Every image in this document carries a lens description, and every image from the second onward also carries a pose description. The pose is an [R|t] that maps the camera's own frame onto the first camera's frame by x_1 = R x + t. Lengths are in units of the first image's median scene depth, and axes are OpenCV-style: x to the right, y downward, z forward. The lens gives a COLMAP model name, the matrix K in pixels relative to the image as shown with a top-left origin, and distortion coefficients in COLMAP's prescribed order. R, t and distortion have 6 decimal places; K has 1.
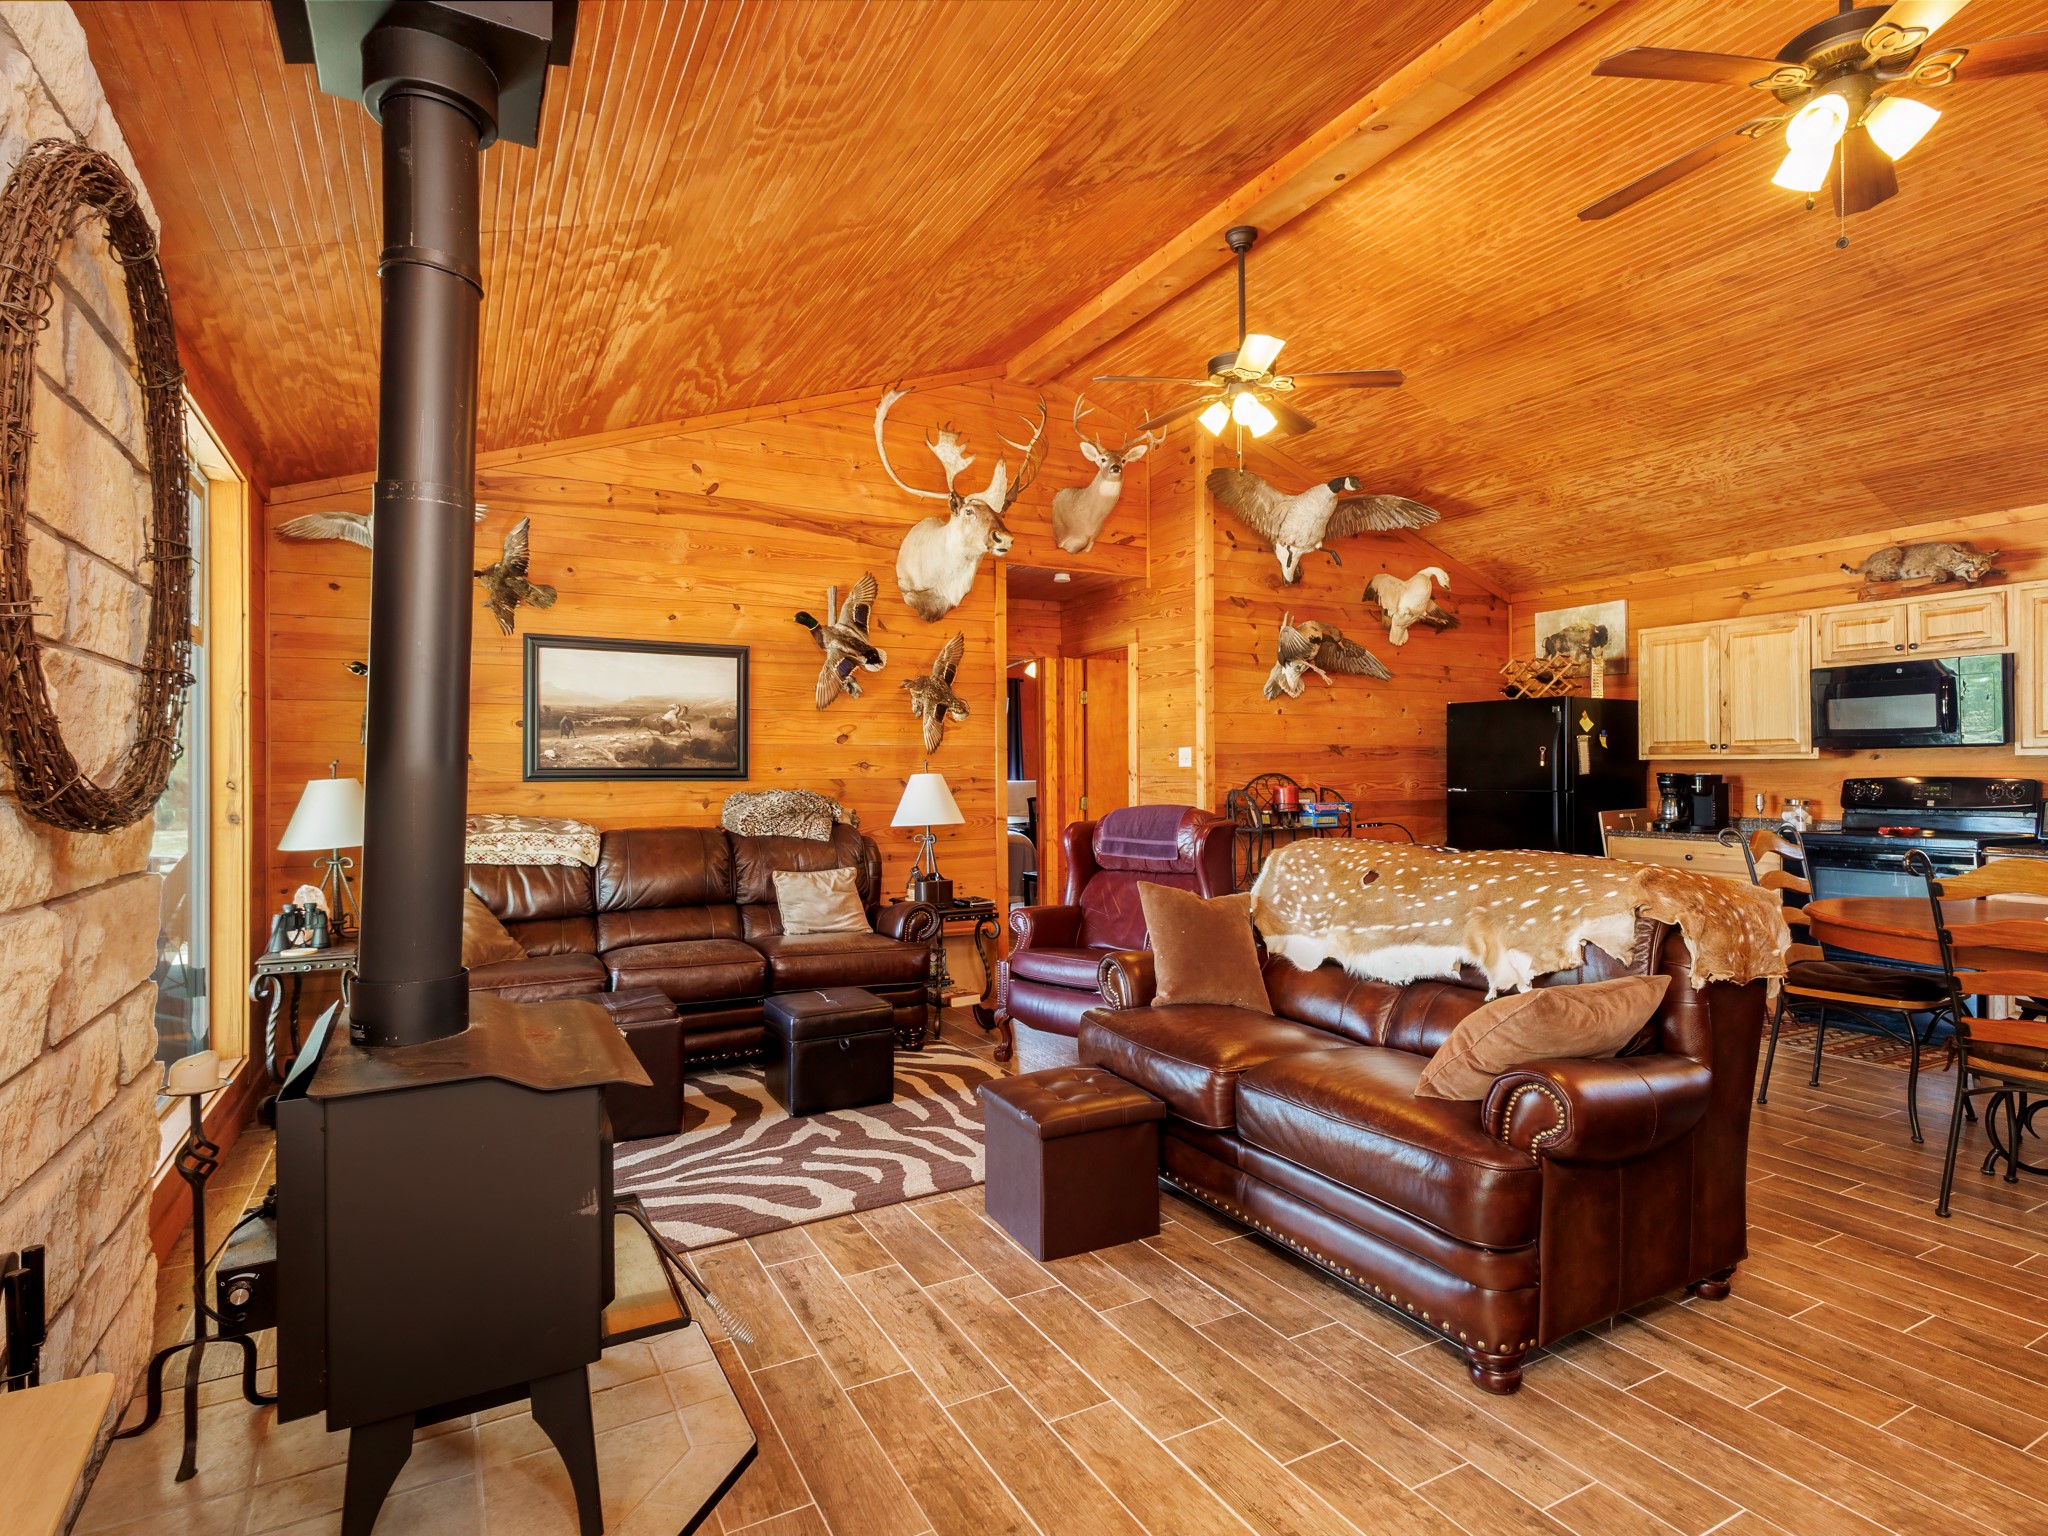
lens RADIAL K [[1065.6, 0, 1019.0], [0, 1065.6, 767.6], [0, 0, 1]] dist [0.011089, 0.000130]
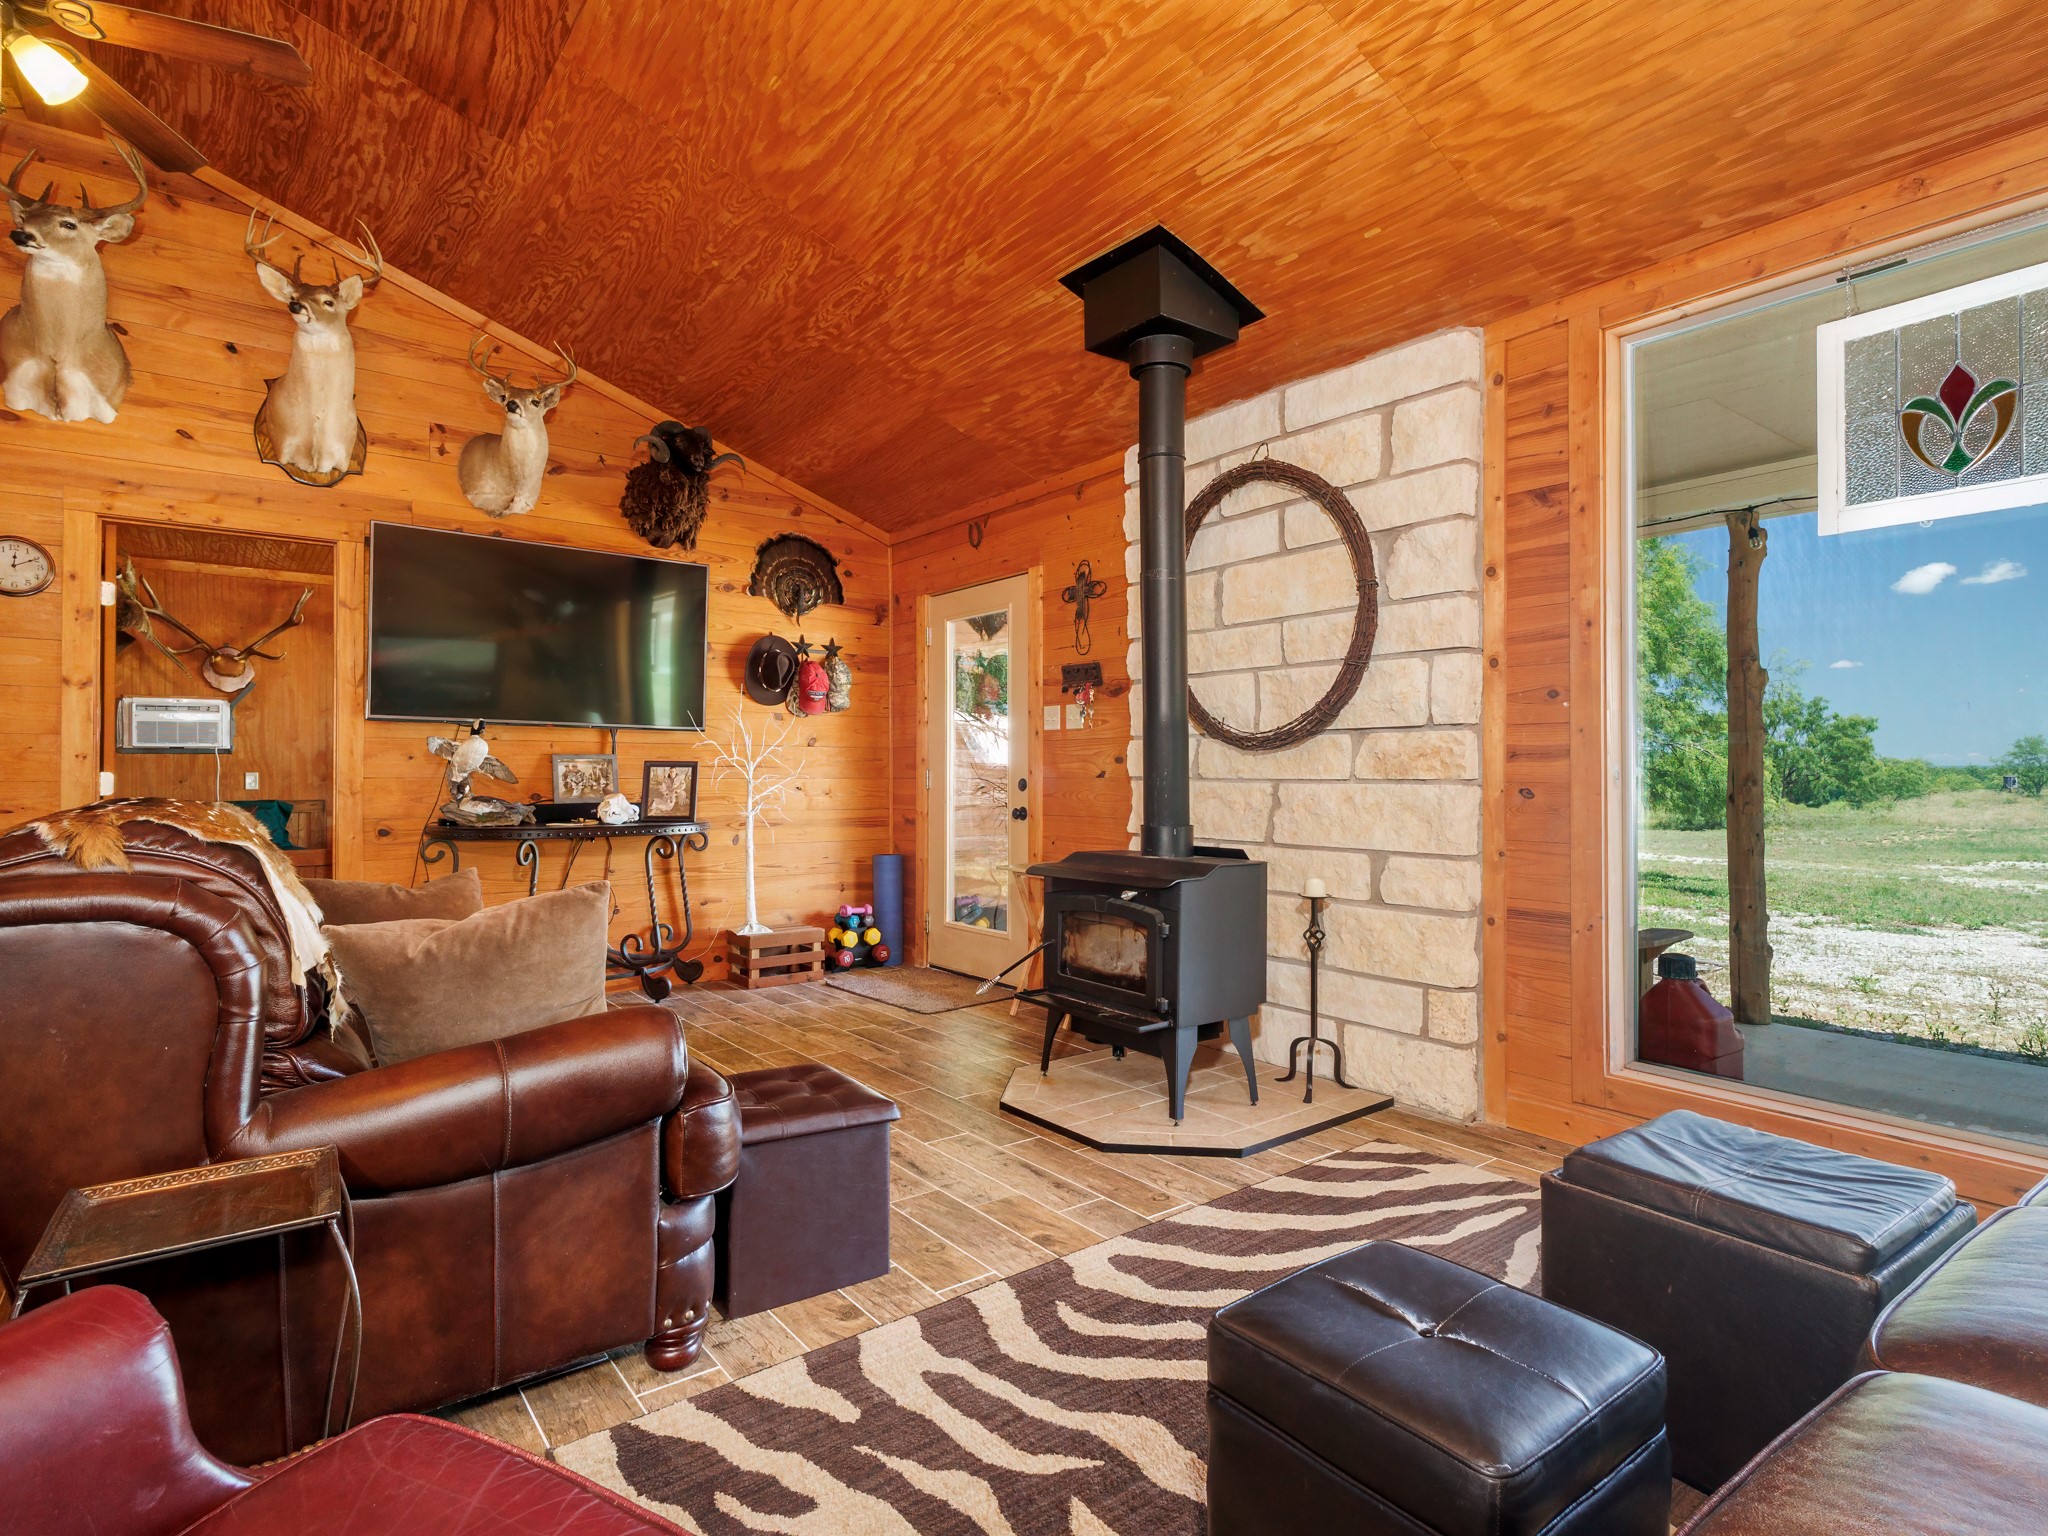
lens RADIAL K [[1065.6, 0, 1017.2], [0, 1065.6, 770.3], [0, 0, 1]] dist [0.011089, 0.000130]
pose [[-0.988578, 0.000205, -0.150710, -0.004492], [0.002097, 0.999921, -0.012396, 0.043296], [0.150695, -0.012571, -0.988500, 1.055527]]
